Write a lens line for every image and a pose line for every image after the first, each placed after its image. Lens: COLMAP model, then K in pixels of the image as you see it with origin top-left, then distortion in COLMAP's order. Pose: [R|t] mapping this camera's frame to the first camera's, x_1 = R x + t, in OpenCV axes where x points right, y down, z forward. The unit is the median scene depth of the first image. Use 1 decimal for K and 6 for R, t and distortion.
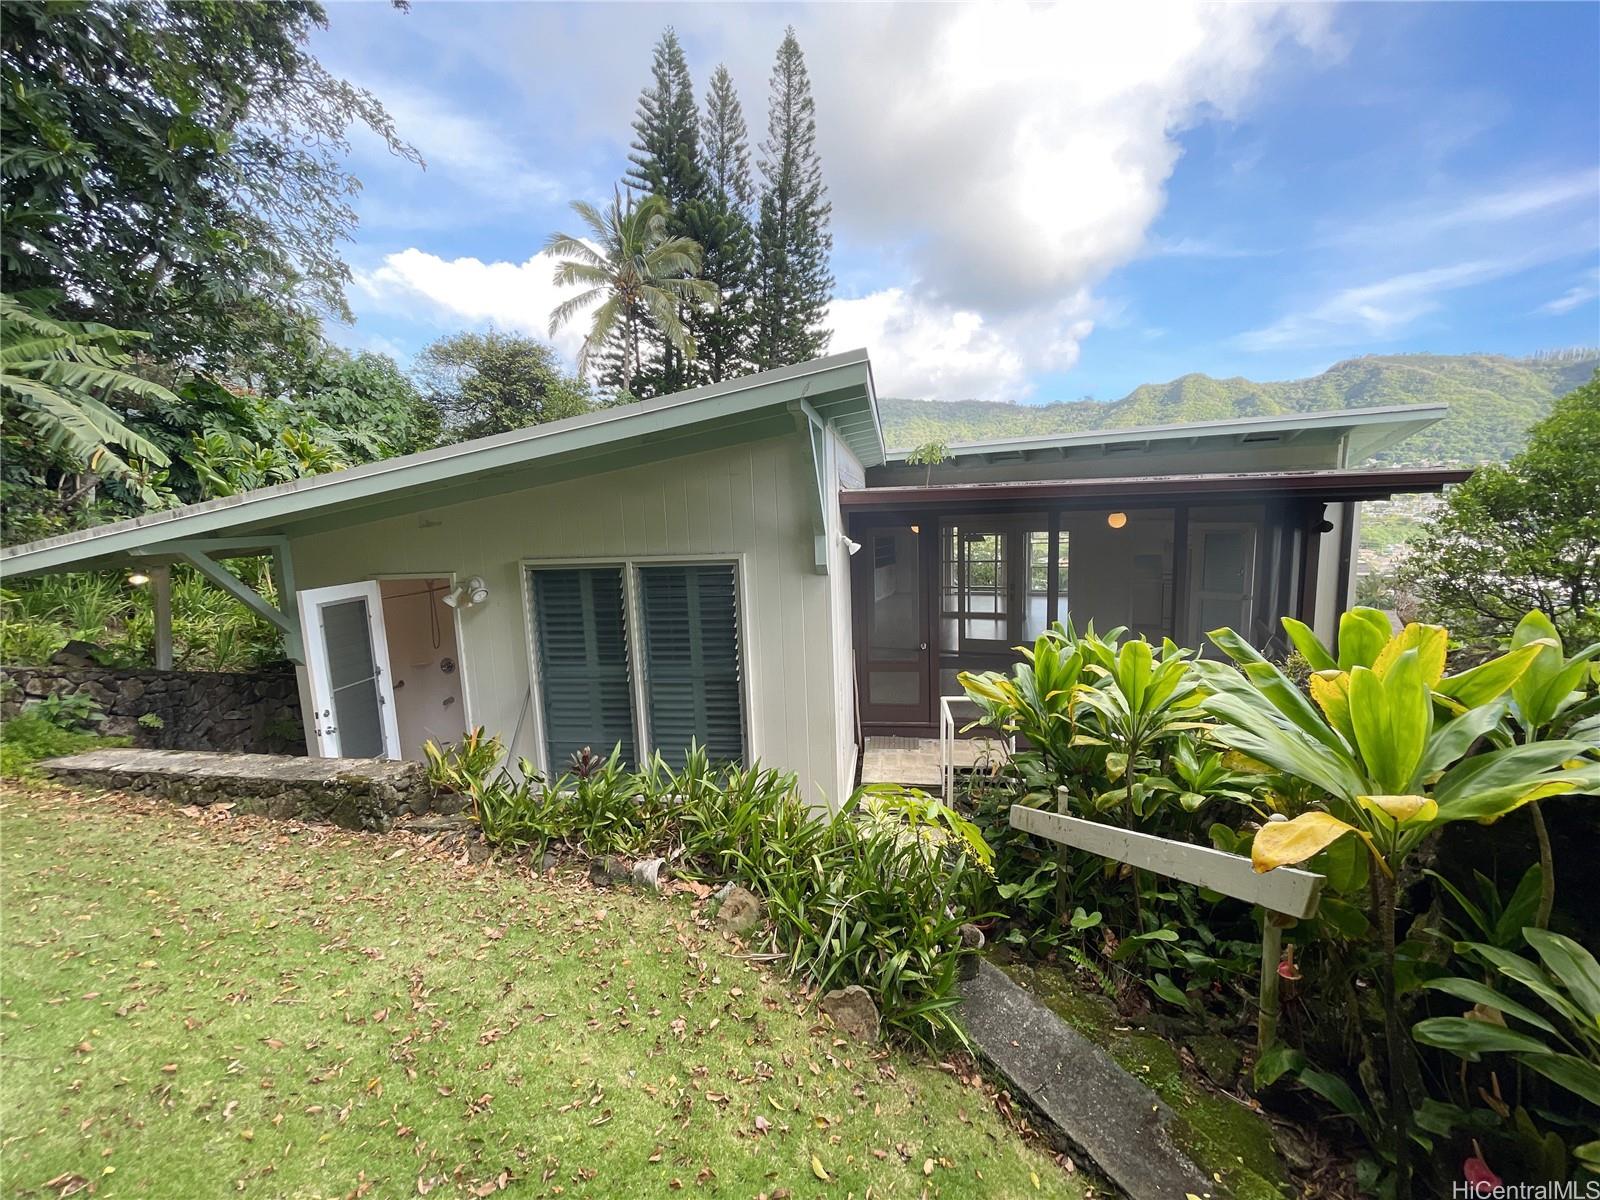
lens RADIAL K [[634.7, 0, 808.4], [0, 634.7, 600.1], [0, 0, 1]] dist [-0.002141, -0.000195]
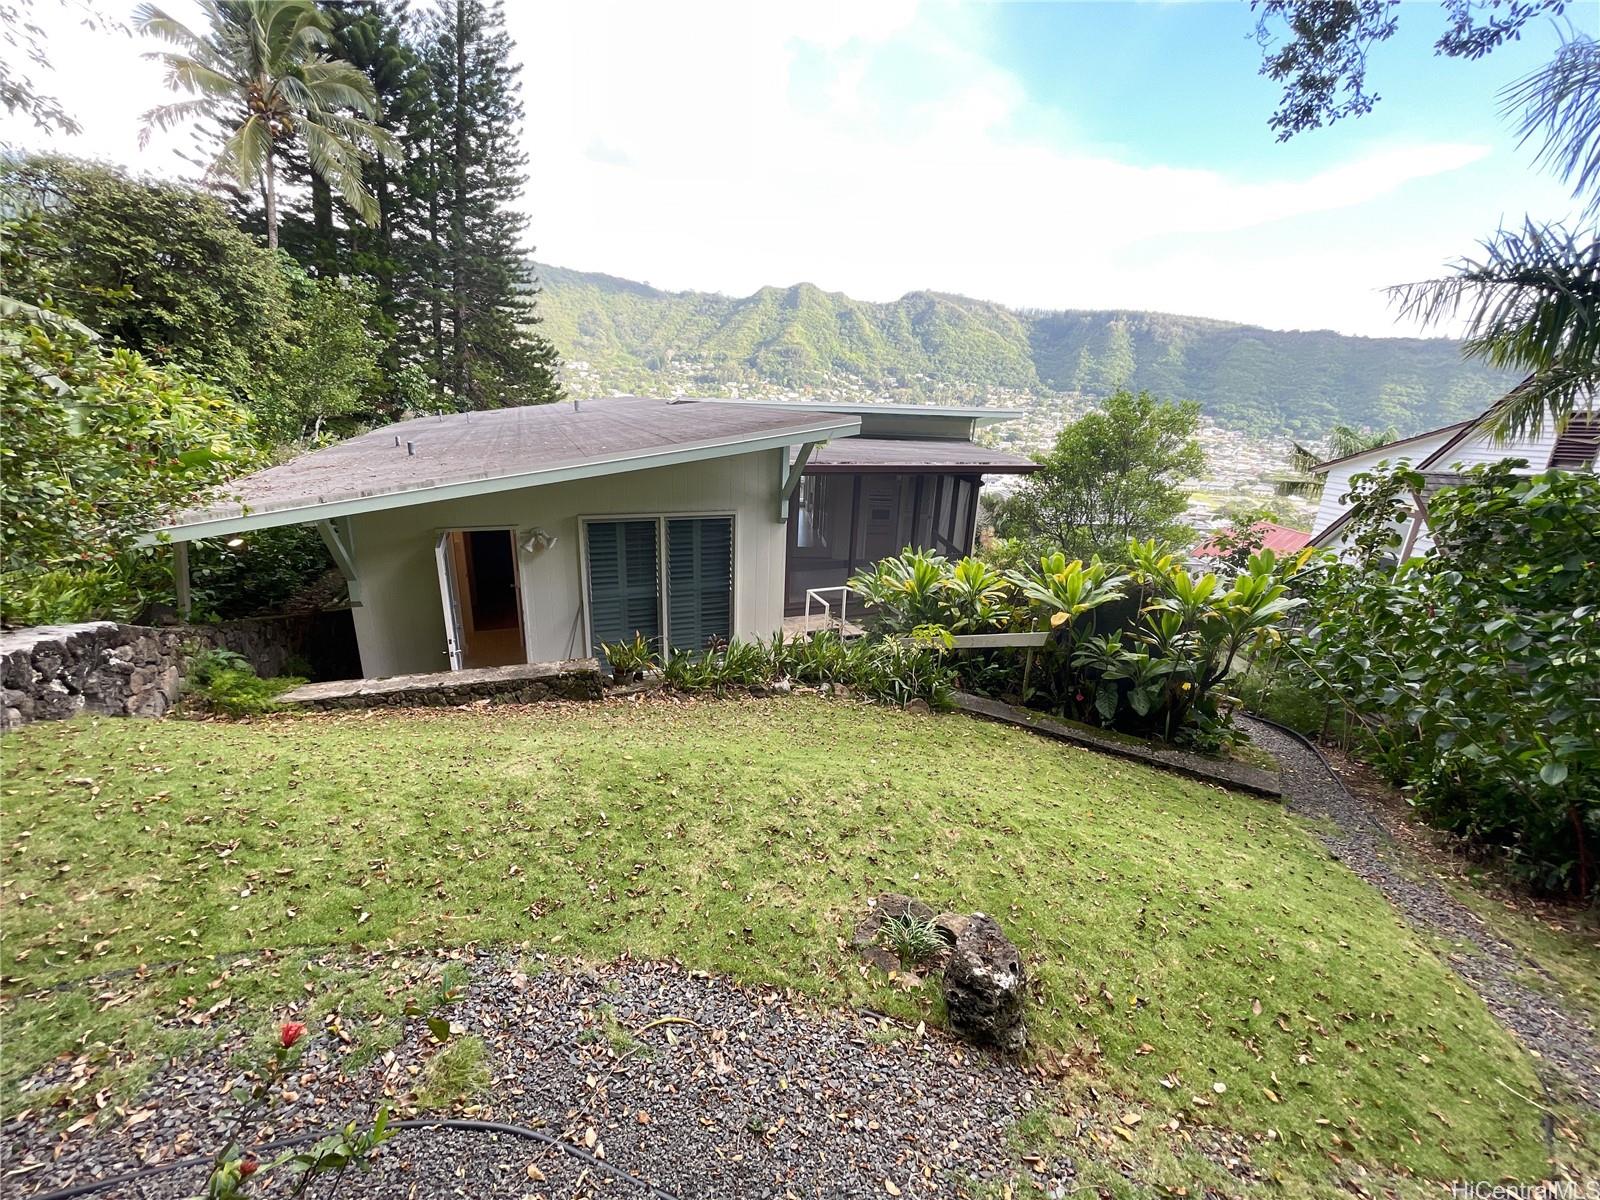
lens RADIAL K [[633.6, 0, 801.6], [0, 633.6, 599.8], [0, 0, 1]] dist [-0.003342, -0.000056]
pose [[0.857381, -0.085510, 0.507529, -0.755629], [-0.002230, 0.985475, 0.169803, -0.117300], [-0.514678, -0.146718, 0.844737, -0.432508]]
